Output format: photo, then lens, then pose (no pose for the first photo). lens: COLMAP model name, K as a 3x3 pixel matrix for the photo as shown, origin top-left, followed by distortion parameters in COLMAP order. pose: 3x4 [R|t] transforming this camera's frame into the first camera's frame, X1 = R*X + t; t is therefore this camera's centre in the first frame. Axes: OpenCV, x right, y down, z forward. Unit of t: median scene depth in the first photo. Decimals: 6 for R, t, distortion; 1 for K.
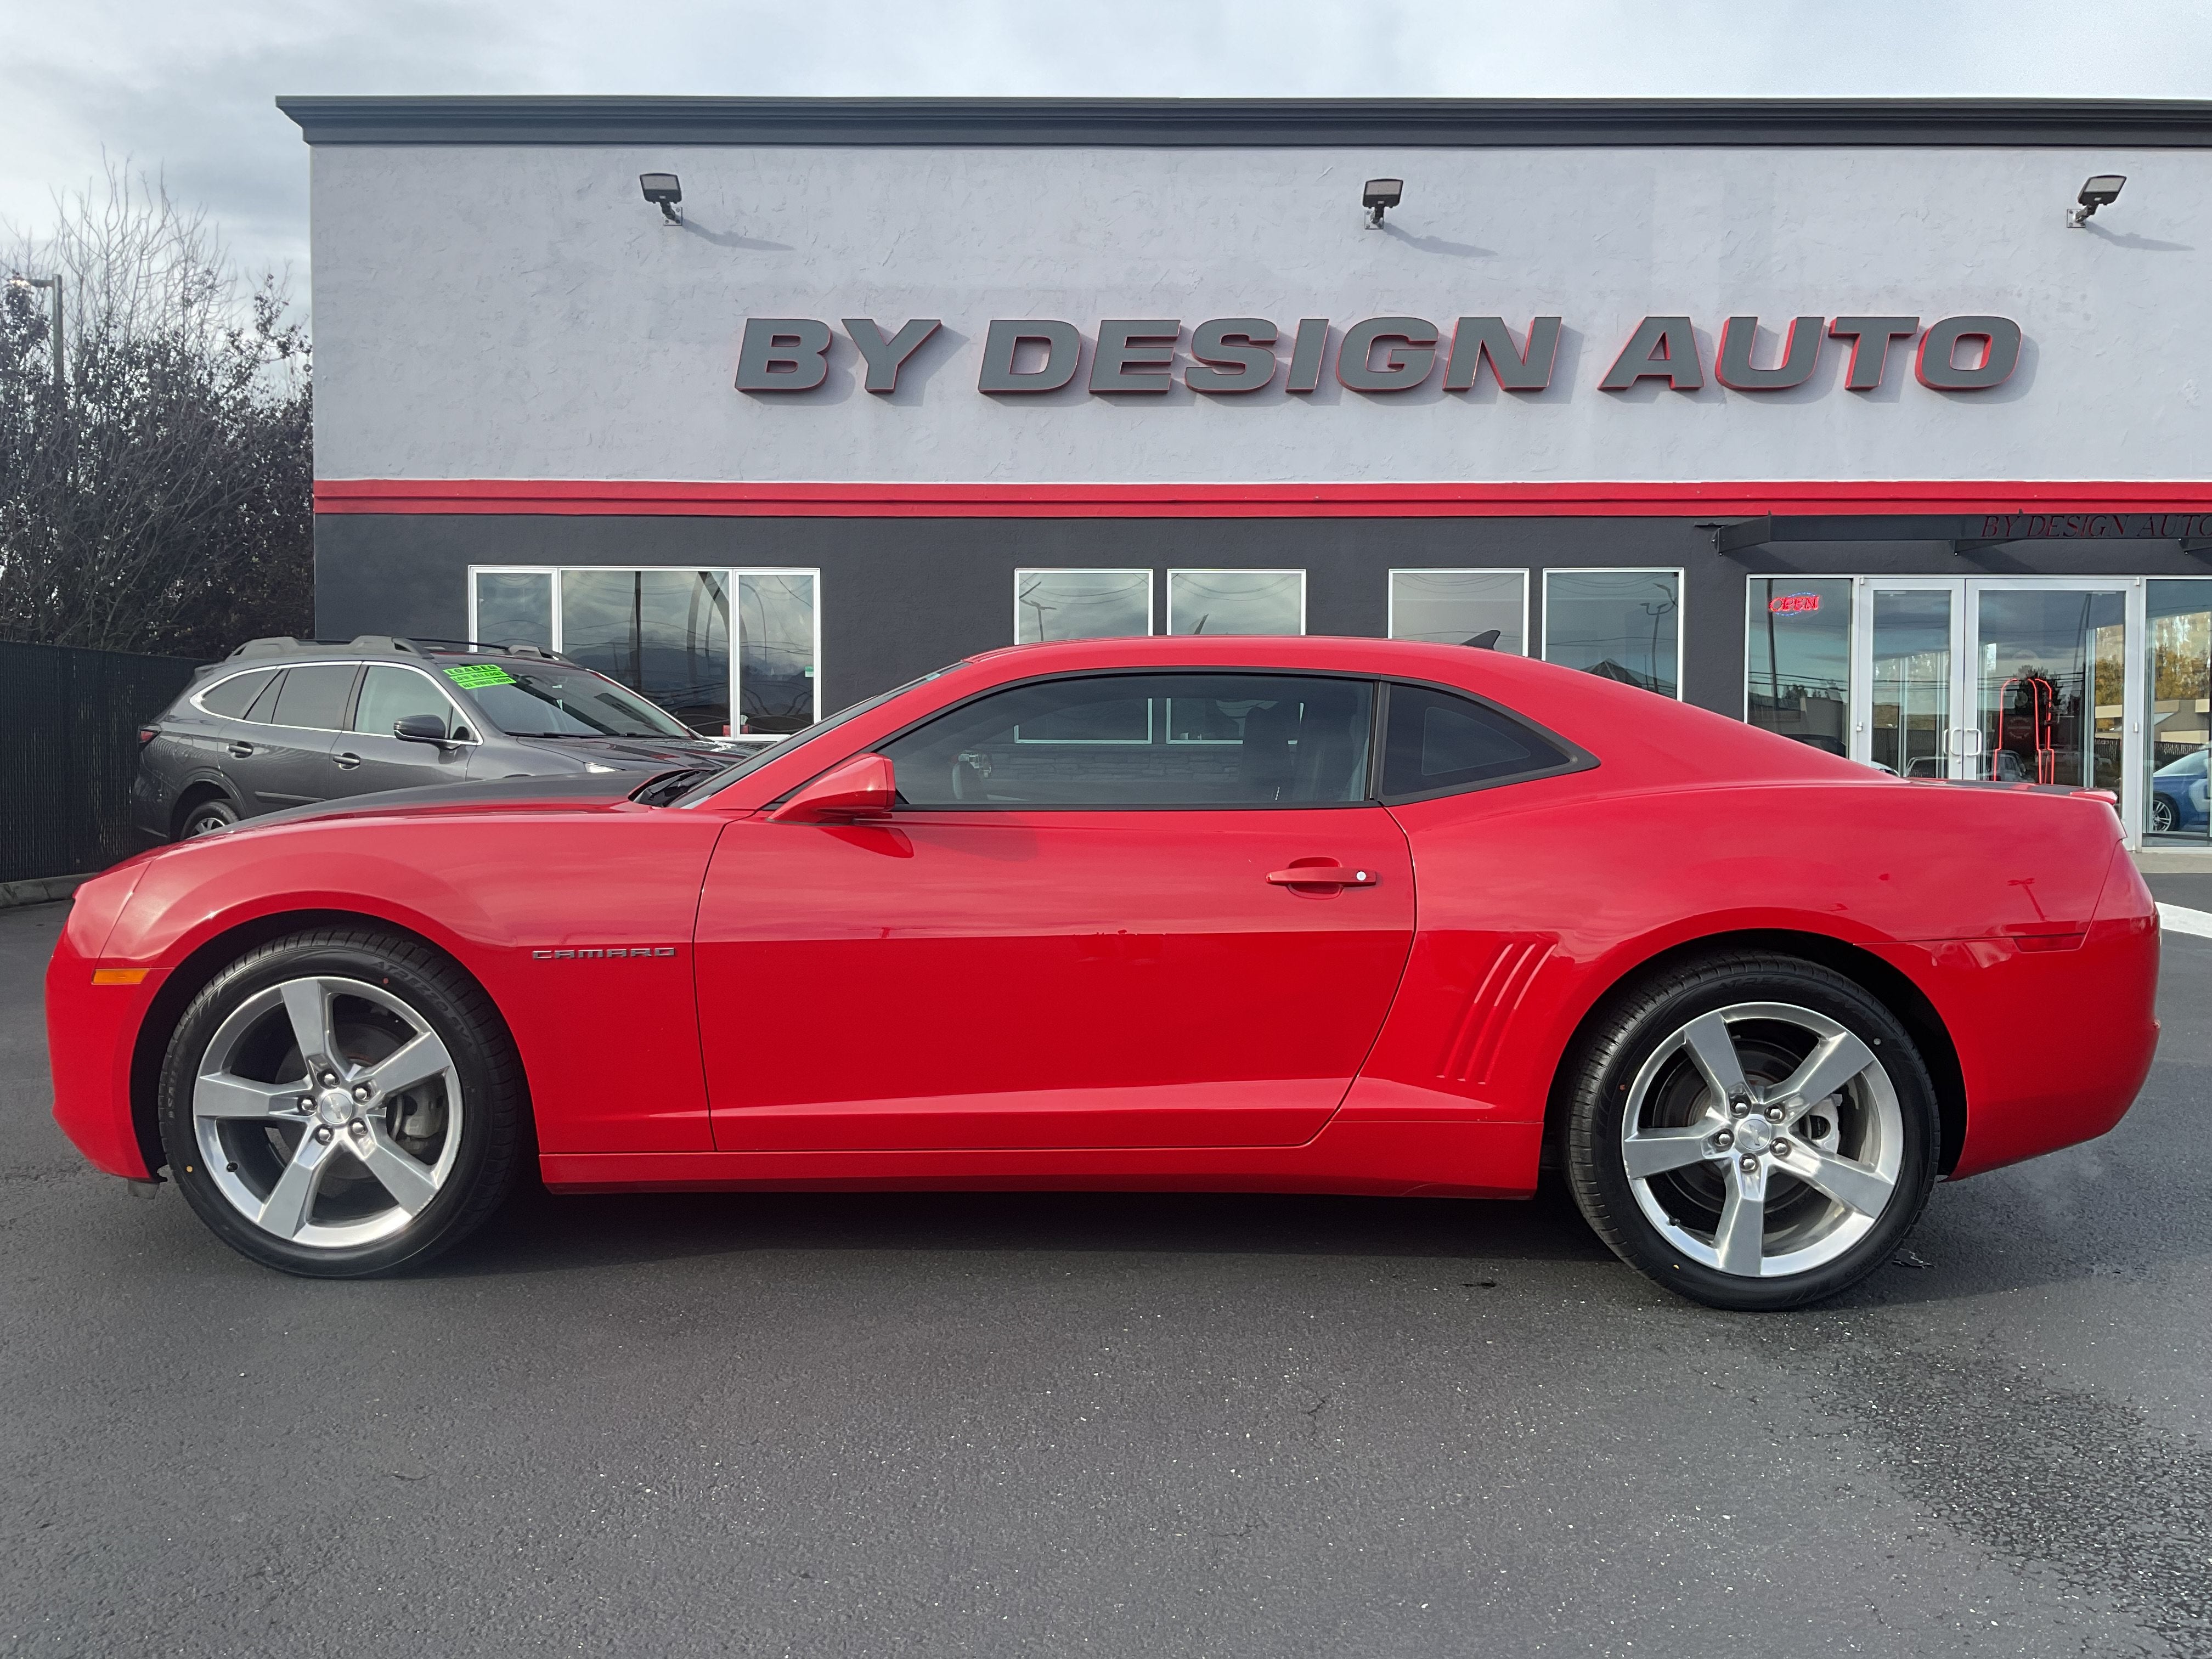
lens RADIAL K [[1793.8, 0, 1107.8], [0, 1793.8, 827.0], [0, 0, 1]] dist [0.134834, -0.308089]
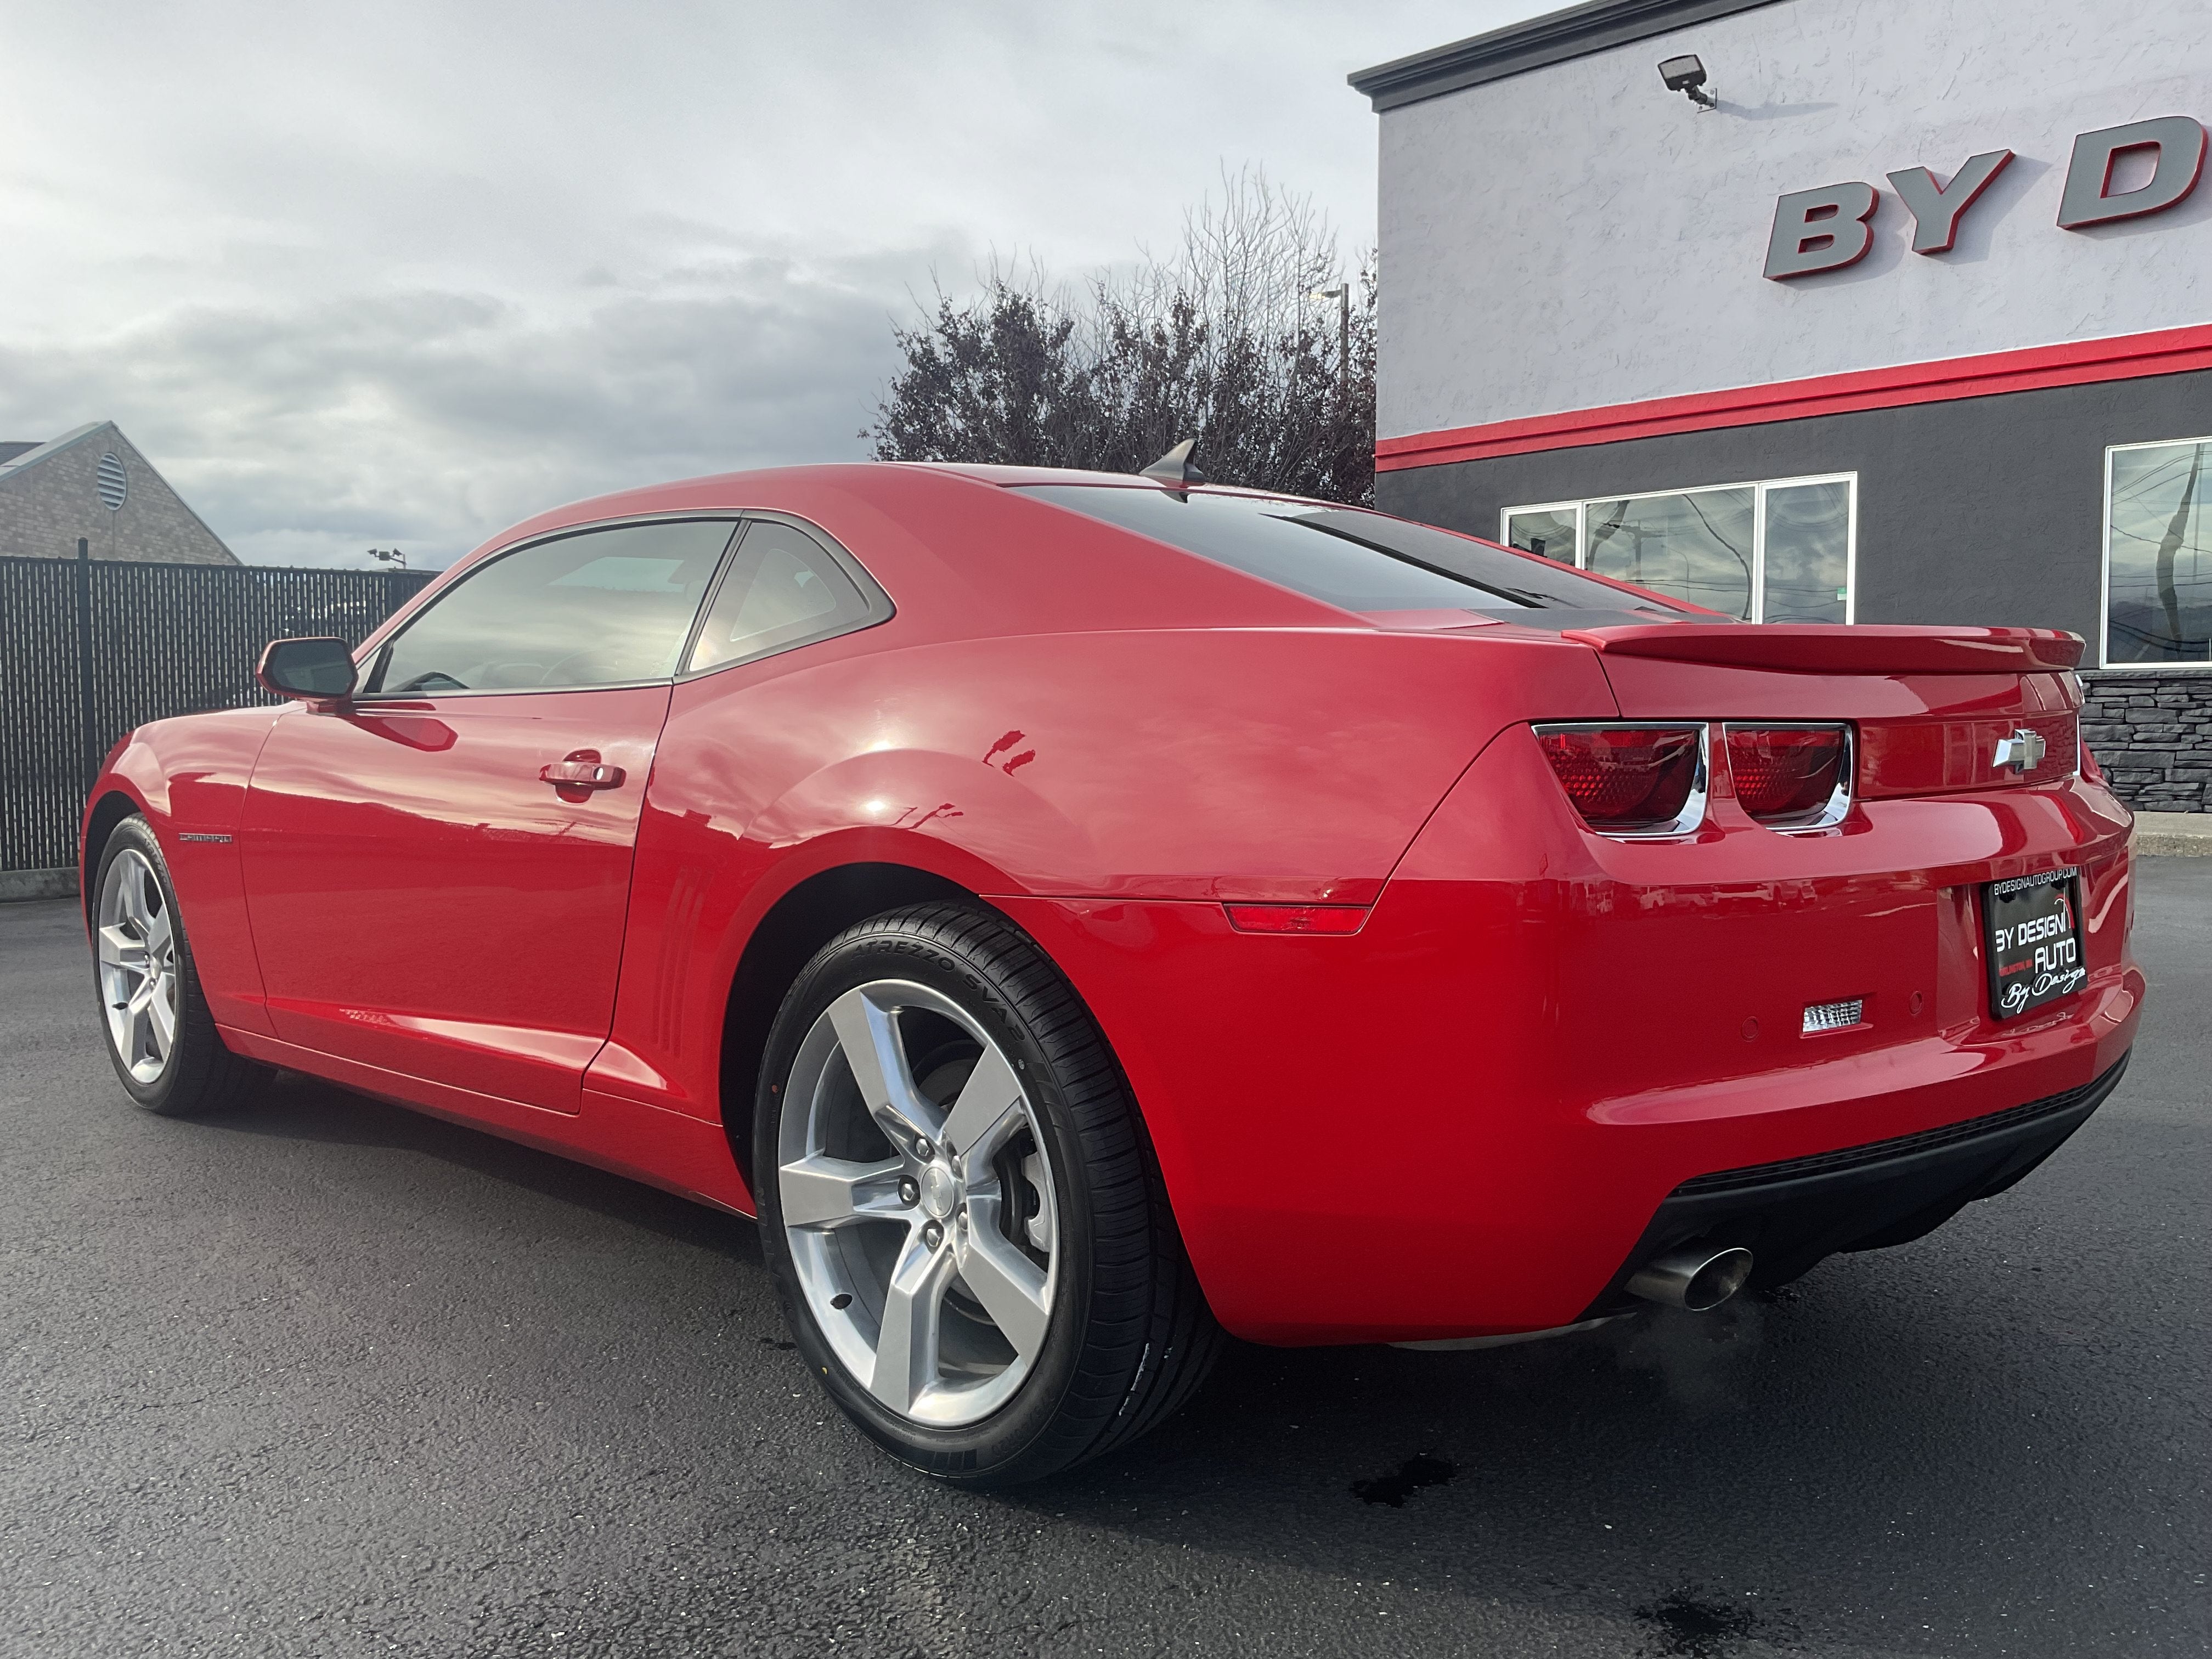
lens RADIAL K [[1806.7, 0, 1101.1], [0, 1806.7, 901.2], [0, 0, 1]] dist [-0.033996, -0.011097]
pose [[0.724907, 0.051664, -0.686906, 0.290173], [-0.007843, 0.997738, 0.066766, 0.010283], [0.688802, -0.043012, 0.723673, 0.214198]]
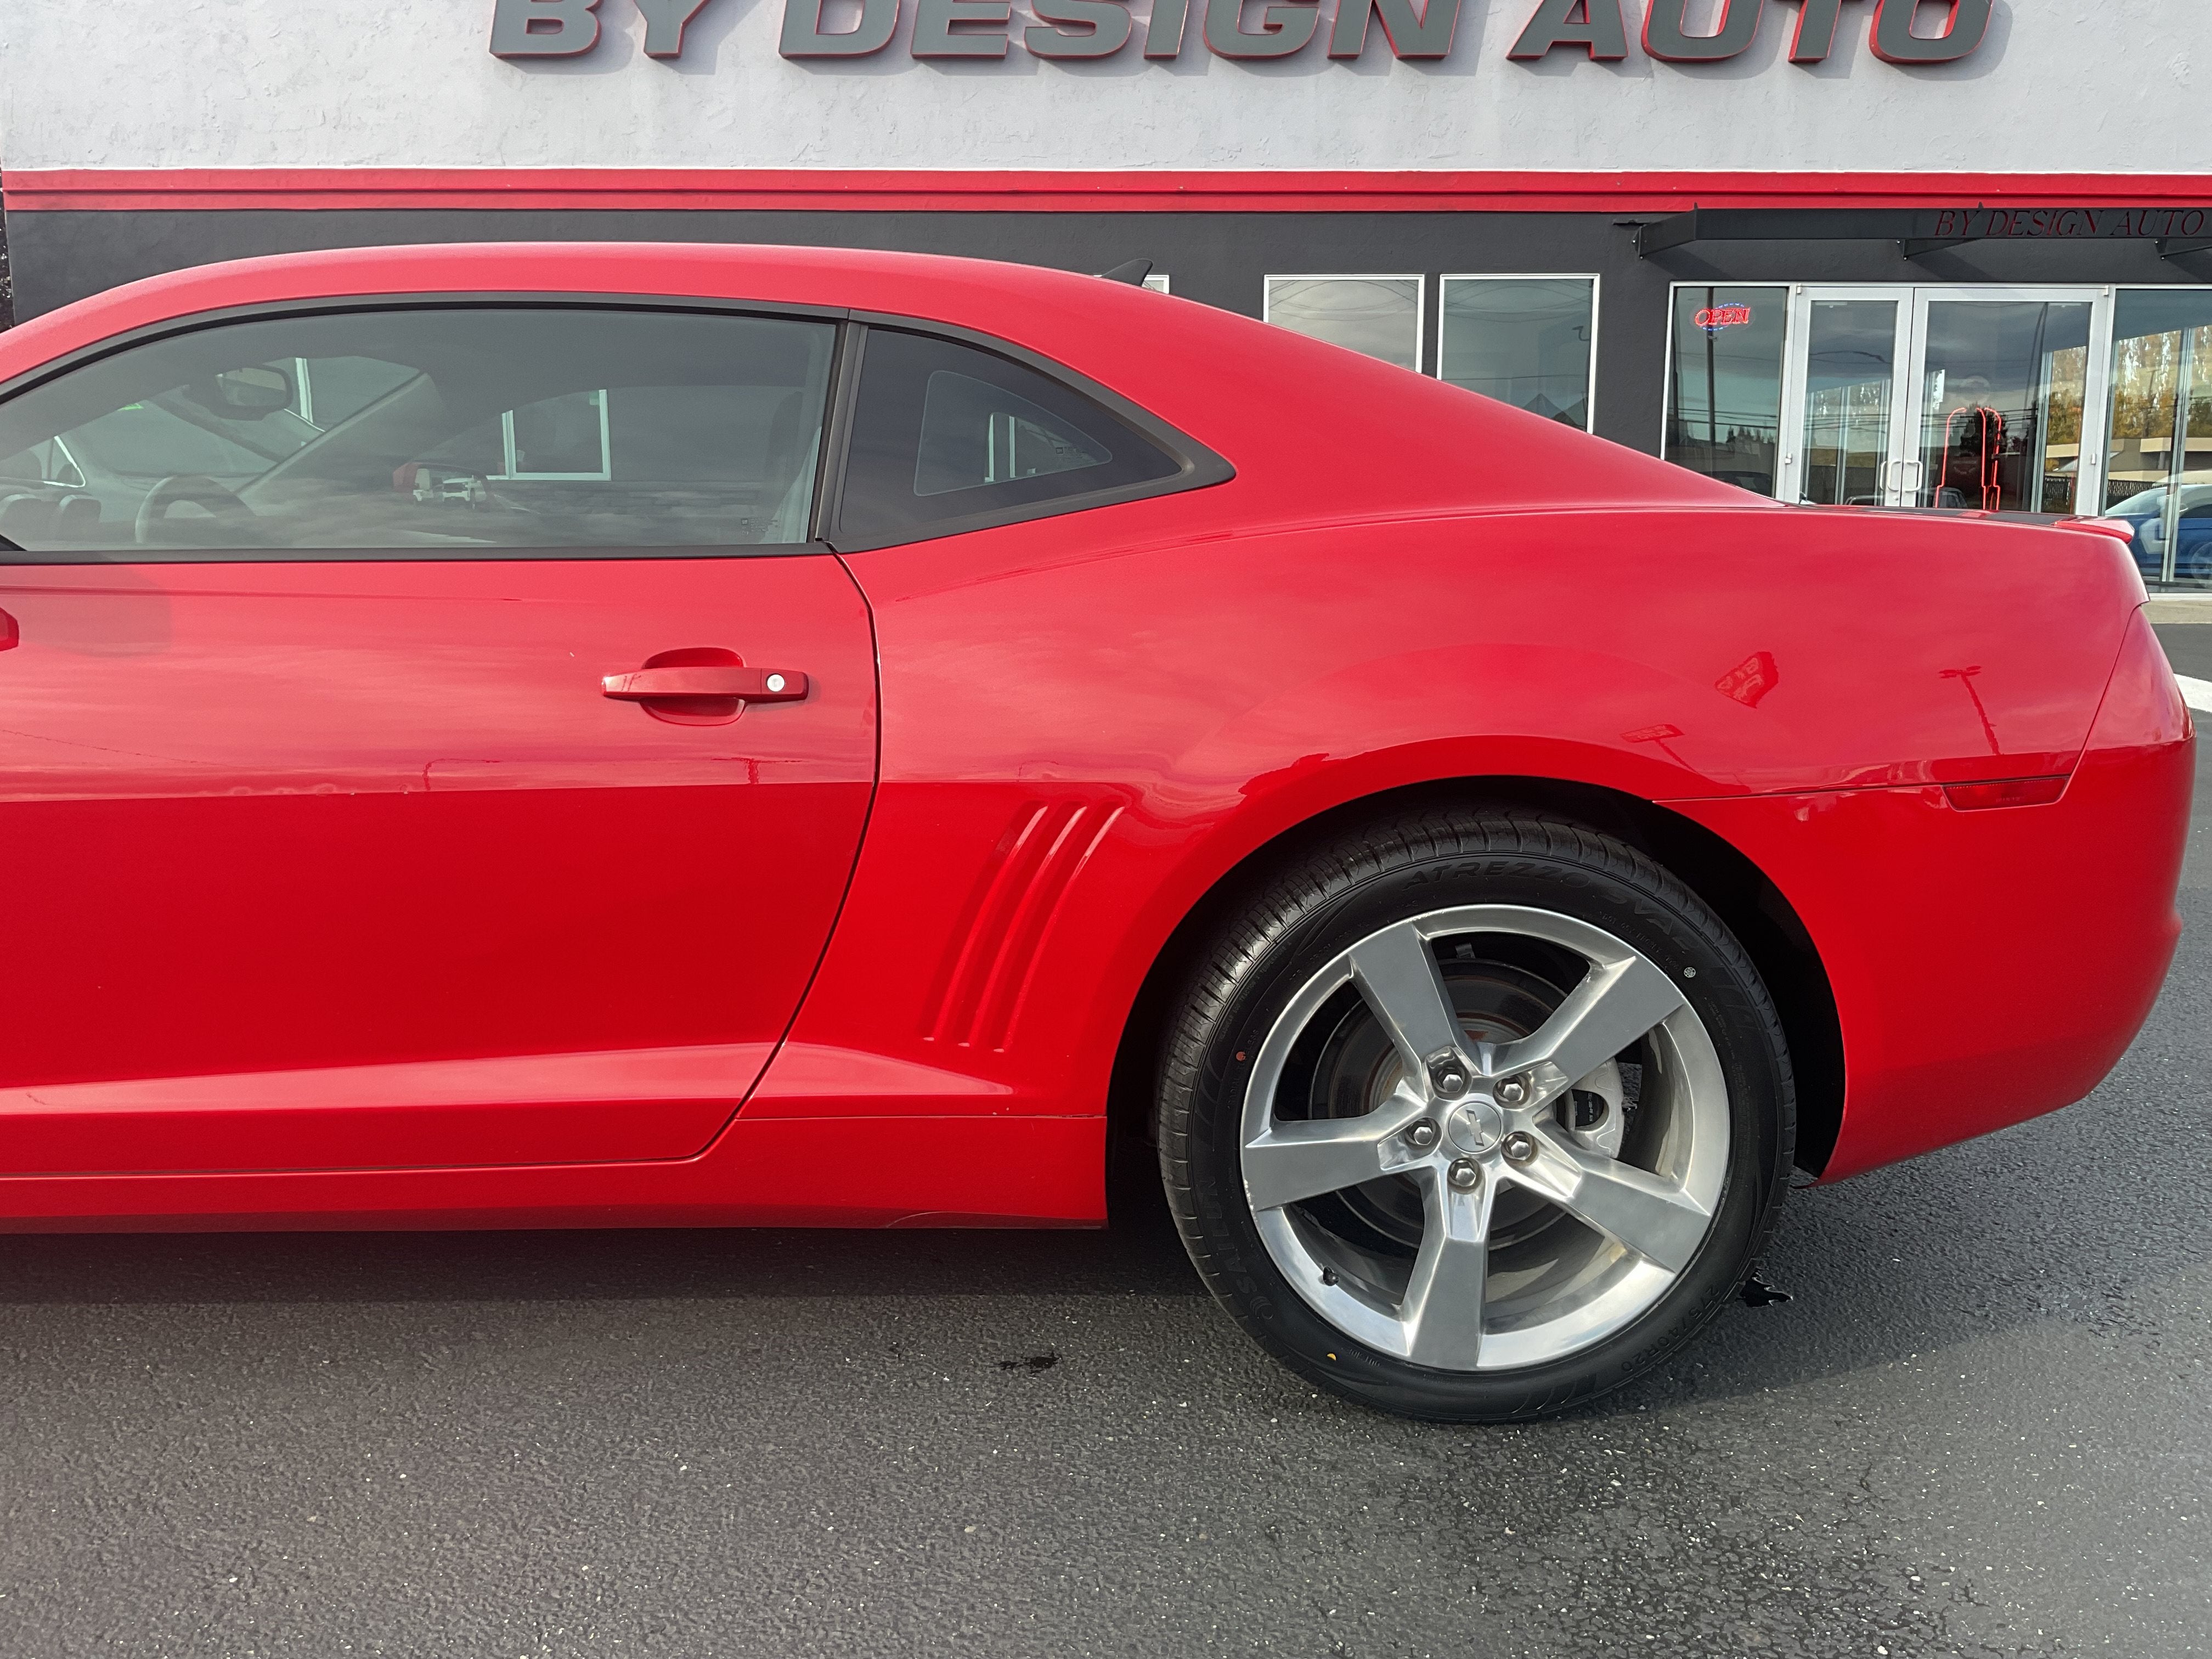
lens RADIAL K [[1813.8, 0, 1099.7], [0, 1813.8, 831.2], [0, 0, 1]] dist [0.105063, -0.223671]
pose [[0.999498, -0.009561, 0.030194, 0.079376], [0.005281, 0.990310, 0.138772, -0.001435], [-0.031228, -0.138543, 0.989864, 0.160486]]
